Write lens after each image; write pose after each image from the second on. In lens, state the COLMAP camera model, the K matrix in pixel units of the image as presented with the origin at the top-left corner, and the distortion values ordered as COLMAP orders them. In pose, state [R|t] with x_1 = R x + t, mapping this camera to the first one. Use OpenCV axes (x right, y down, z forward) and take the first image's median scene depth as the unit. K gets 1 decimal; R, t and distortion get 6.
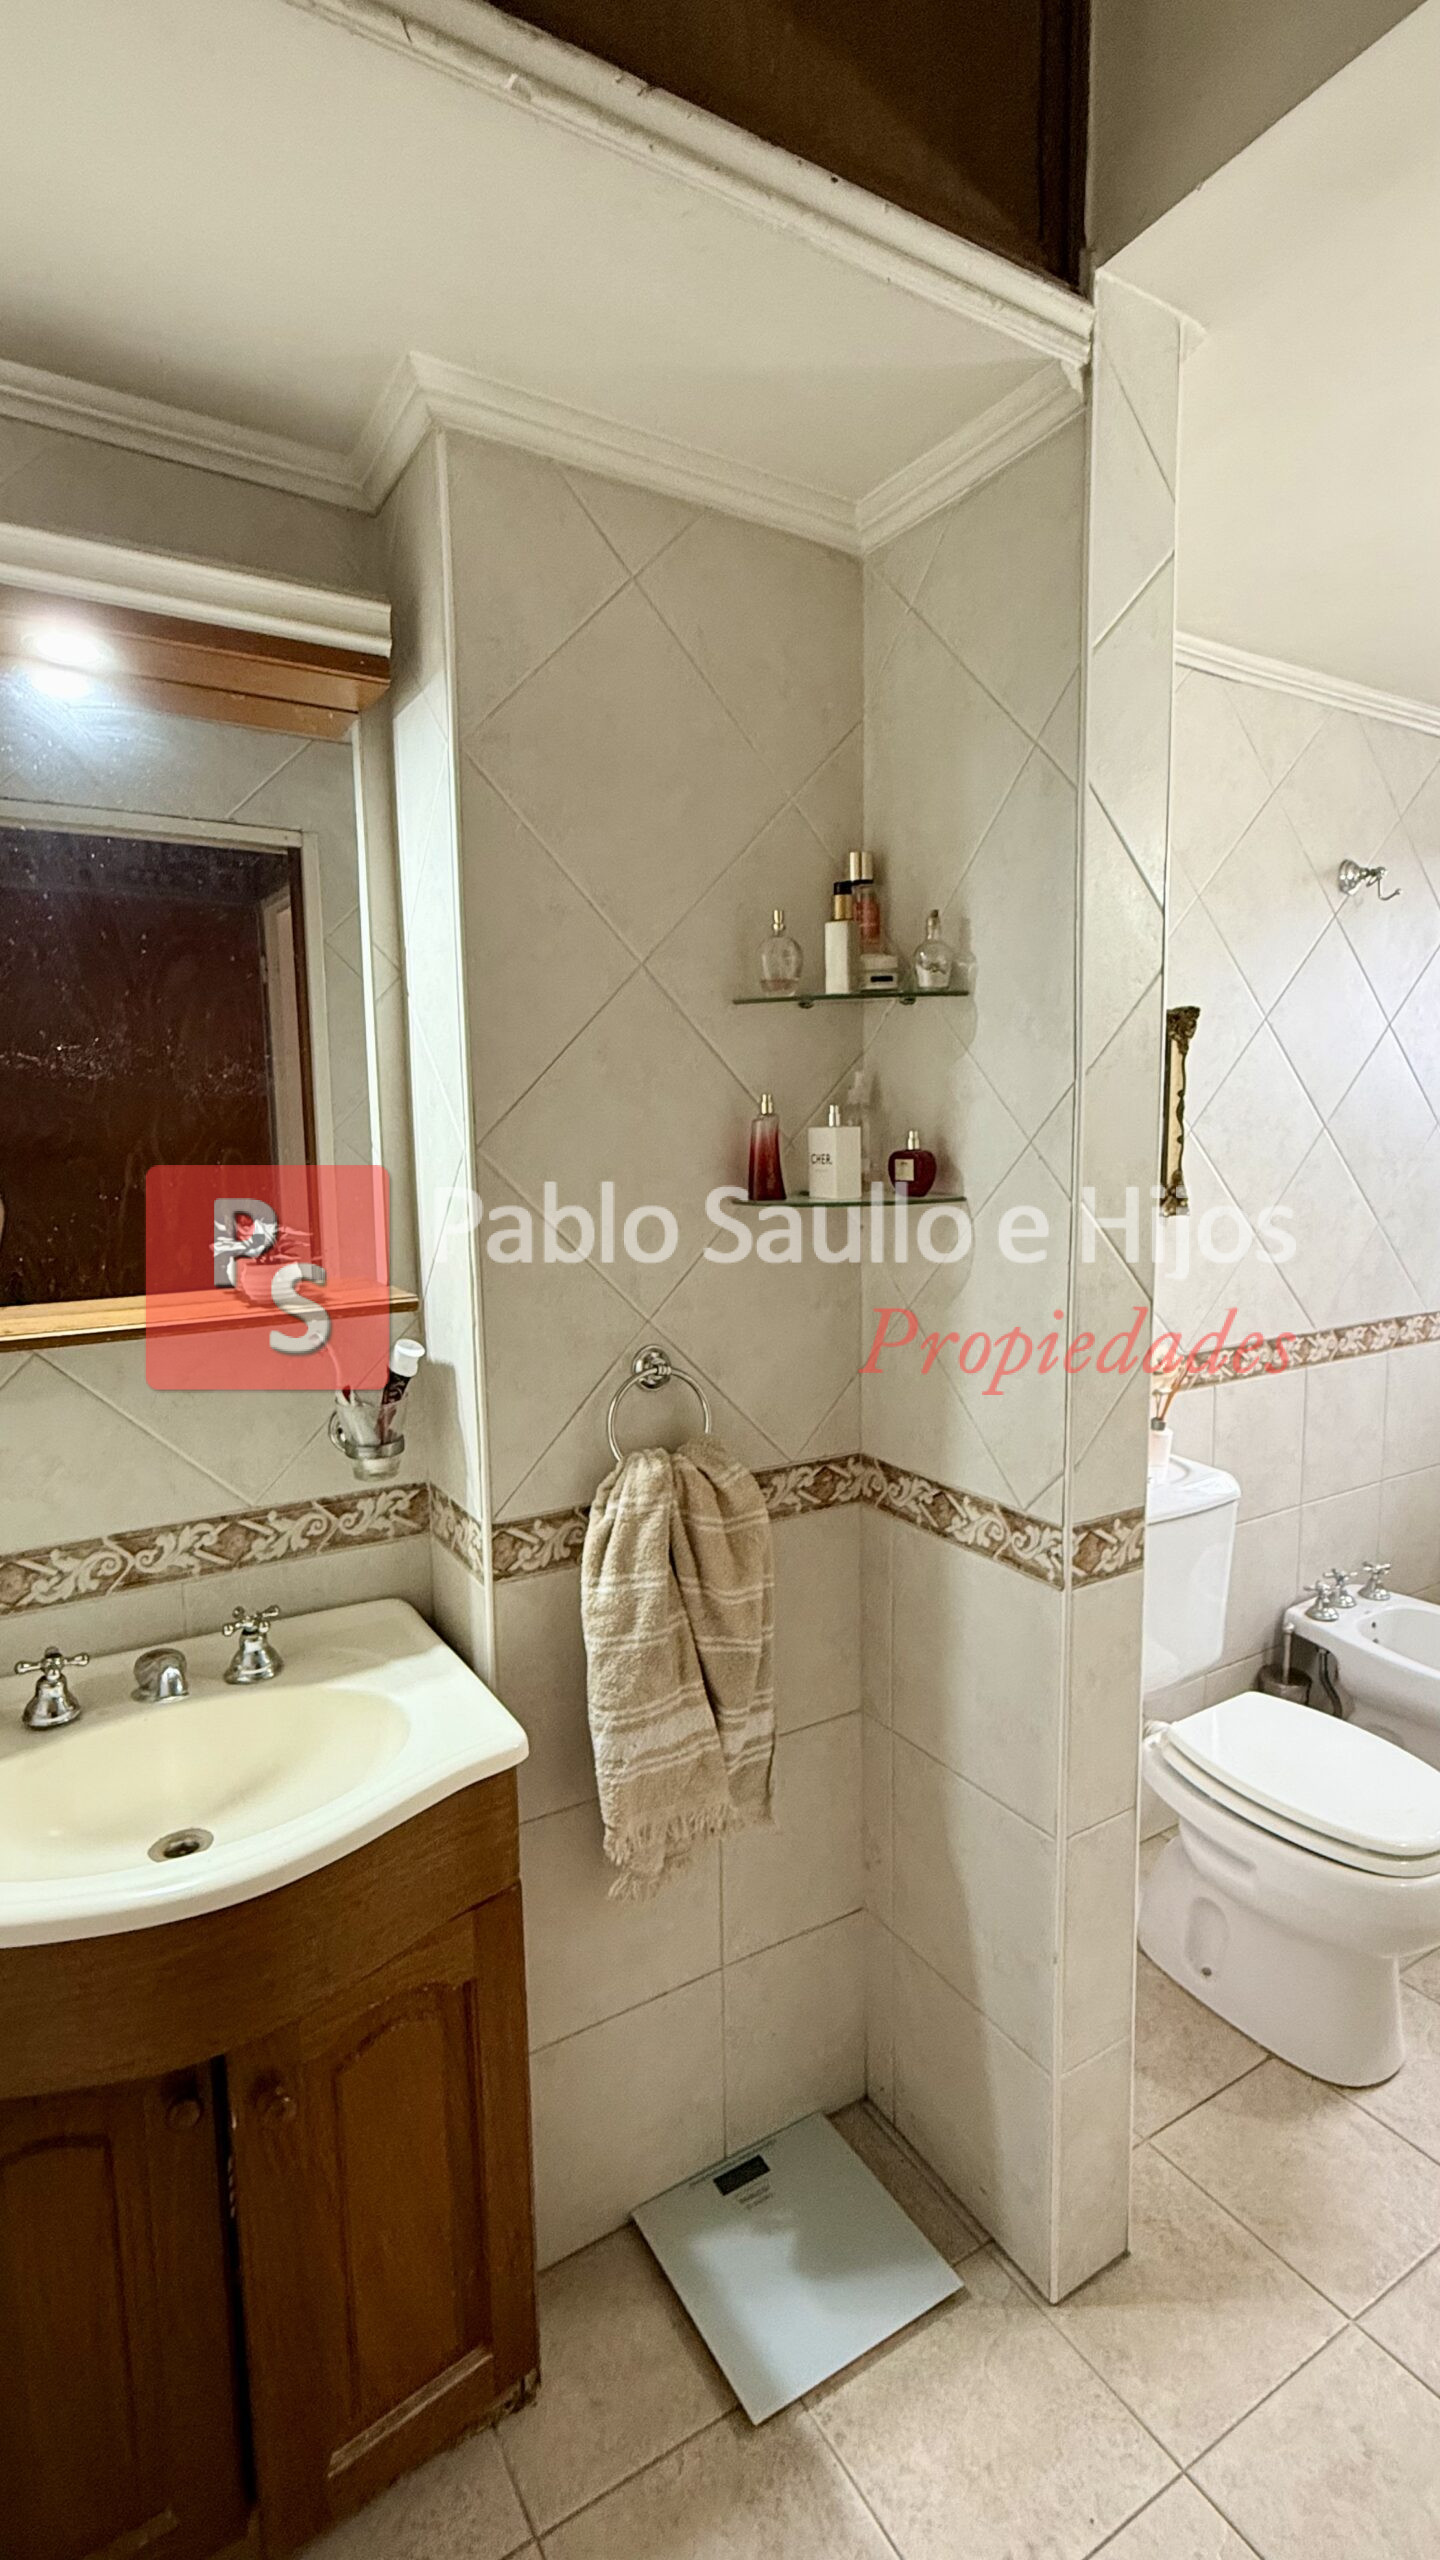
lens RADIAL K [[1203.5, 0, 732.9], [0, 1203.5, 1278.8], [0, 0, 1]] dist [-0.002866, -0.000383]
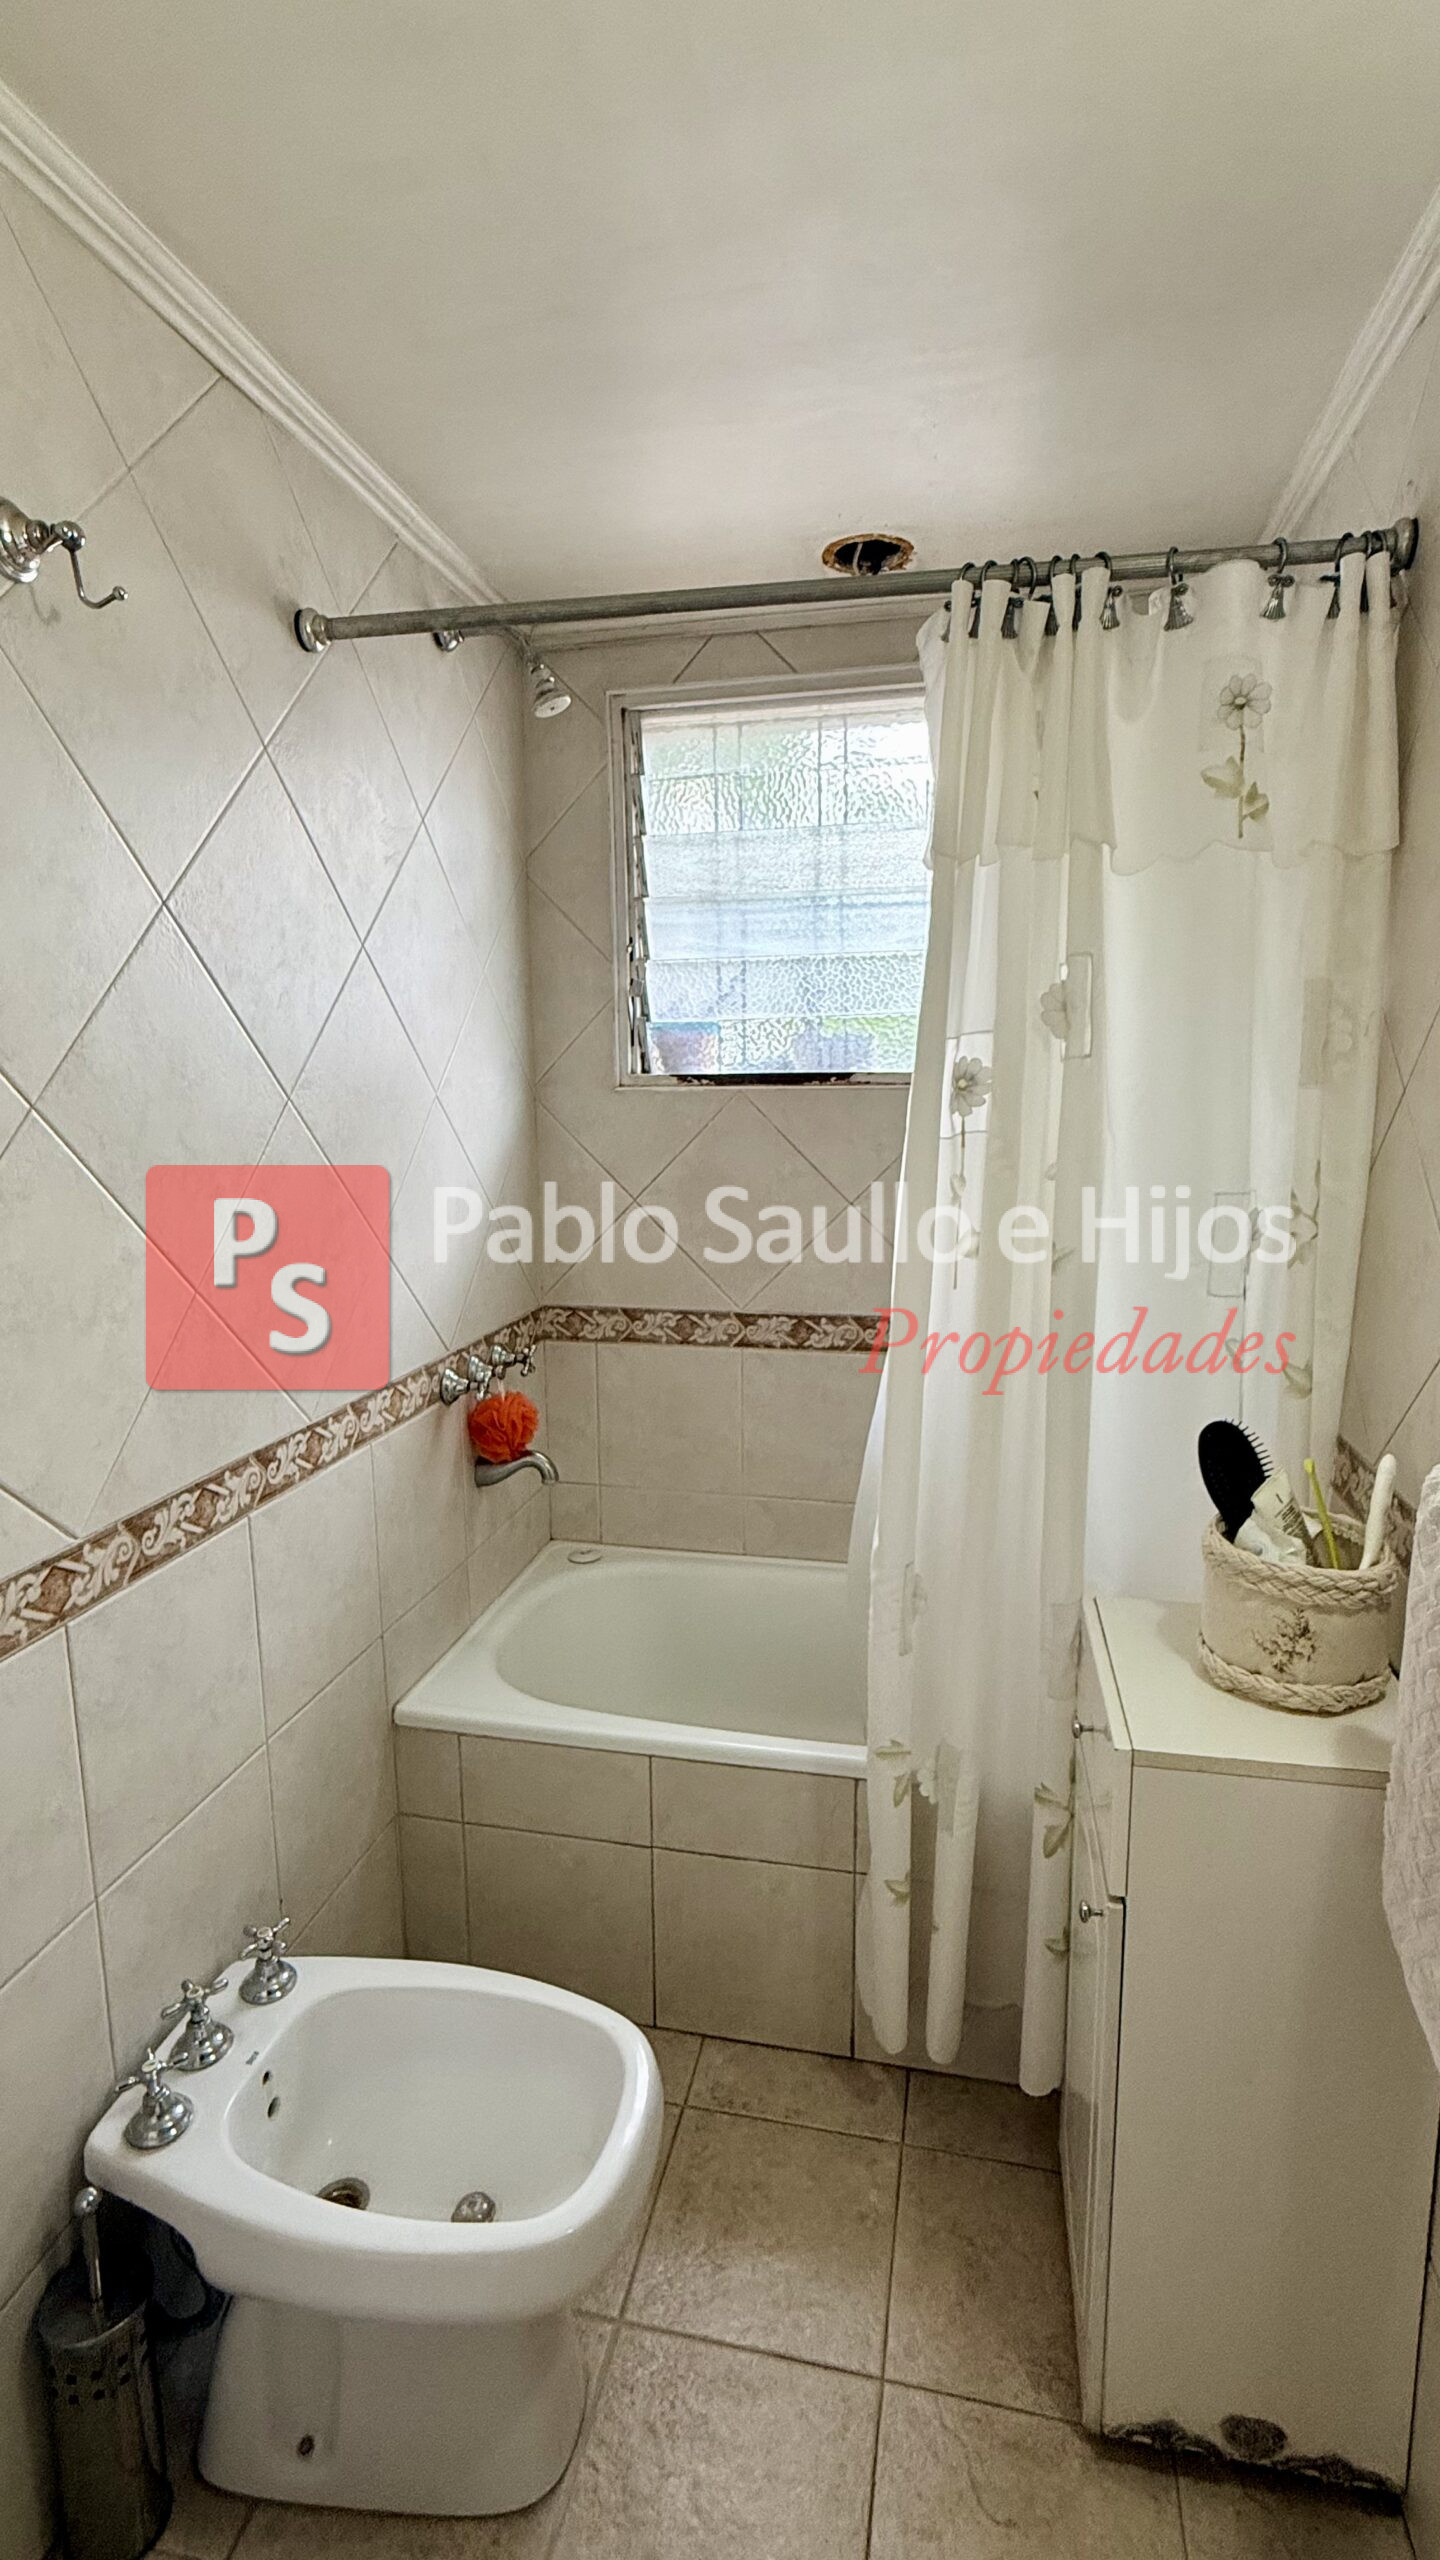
lens RADIAL K [[1203.5, 0, 732.9], [0, 1203.5, 1278.8], [0, 0, 1]] dist [-0.002866, -0.000383]
pose [[0.687733, -0.108597, 0.717795, 0.353061], [0.090251, 0.993867, 0.063893, -0.069805], [-0.720332, 0.020840, 0.693316, 0.513668]]
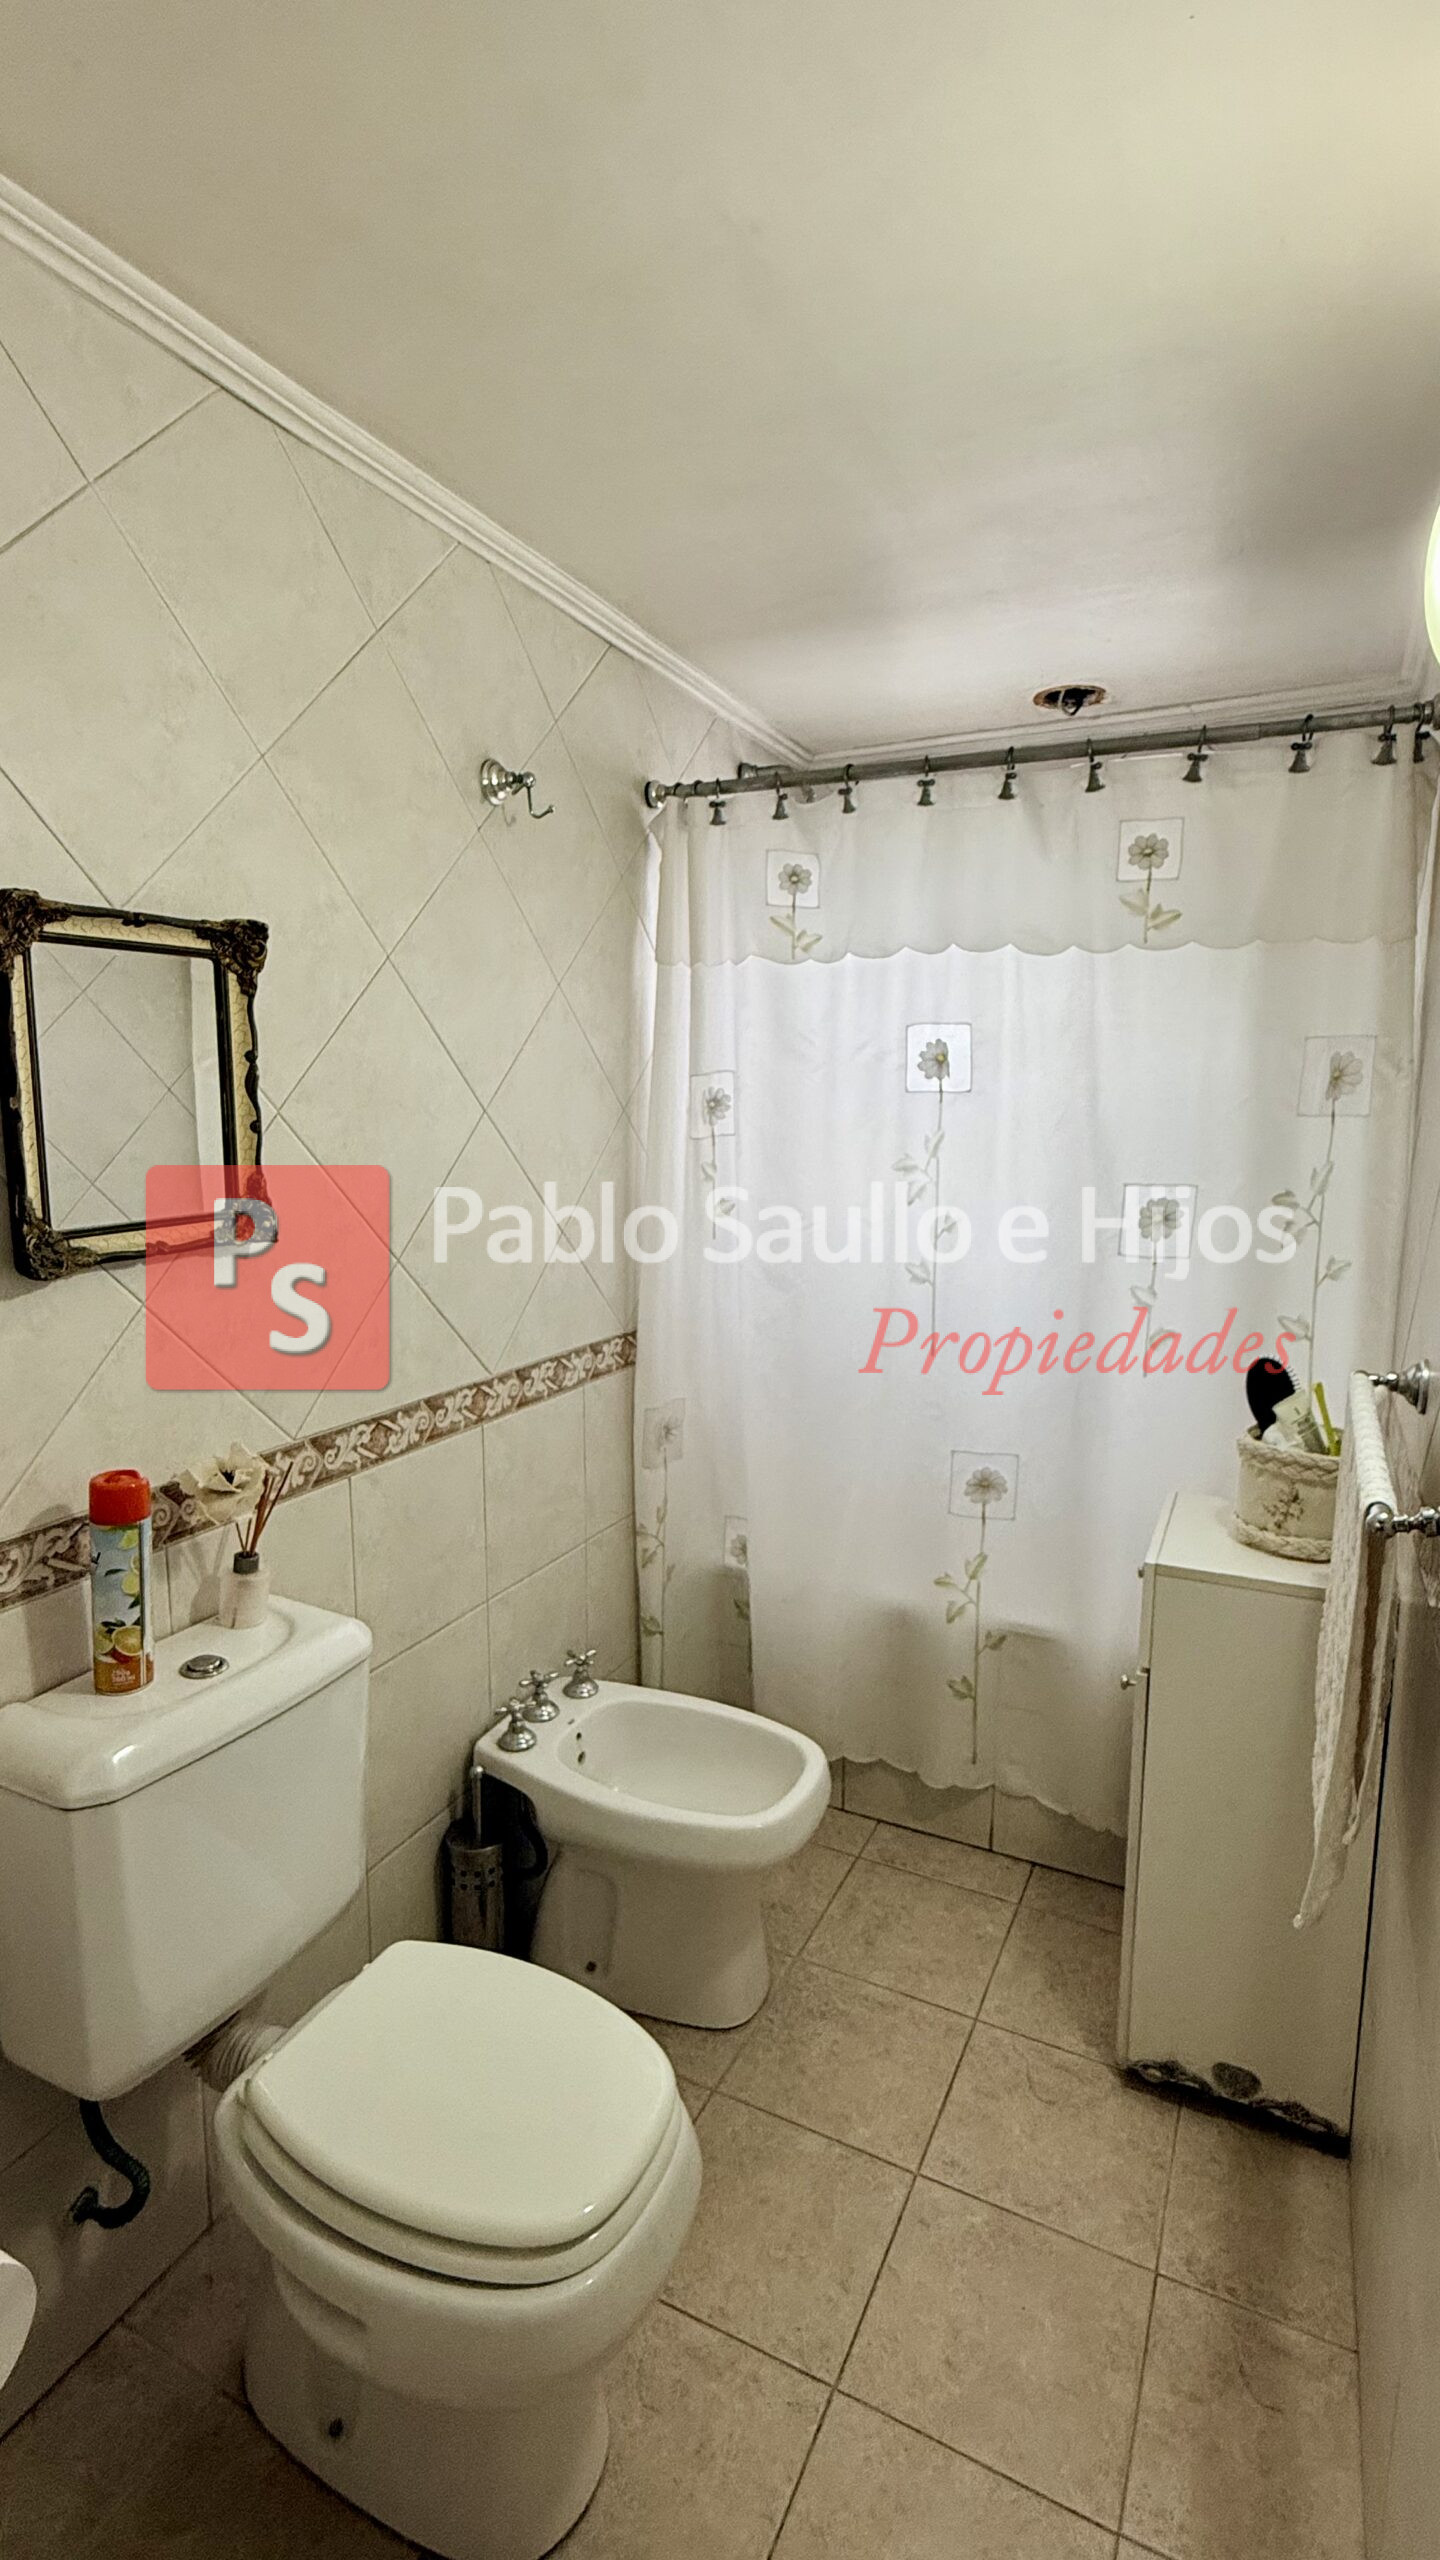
lens RADIAL K [[1203.5, 0, 732.9], [0, 1203.5, 1278.8], [0, 0, 1]] dist [-0.002866, -0.000383]
pose [[0.838462, -0.057347, 0.541934, 0.211160], [0.048821, 0.998354, 0.030110, -0.036868], [-0.542768, 0.001212, 0.839882, 0.282900]]
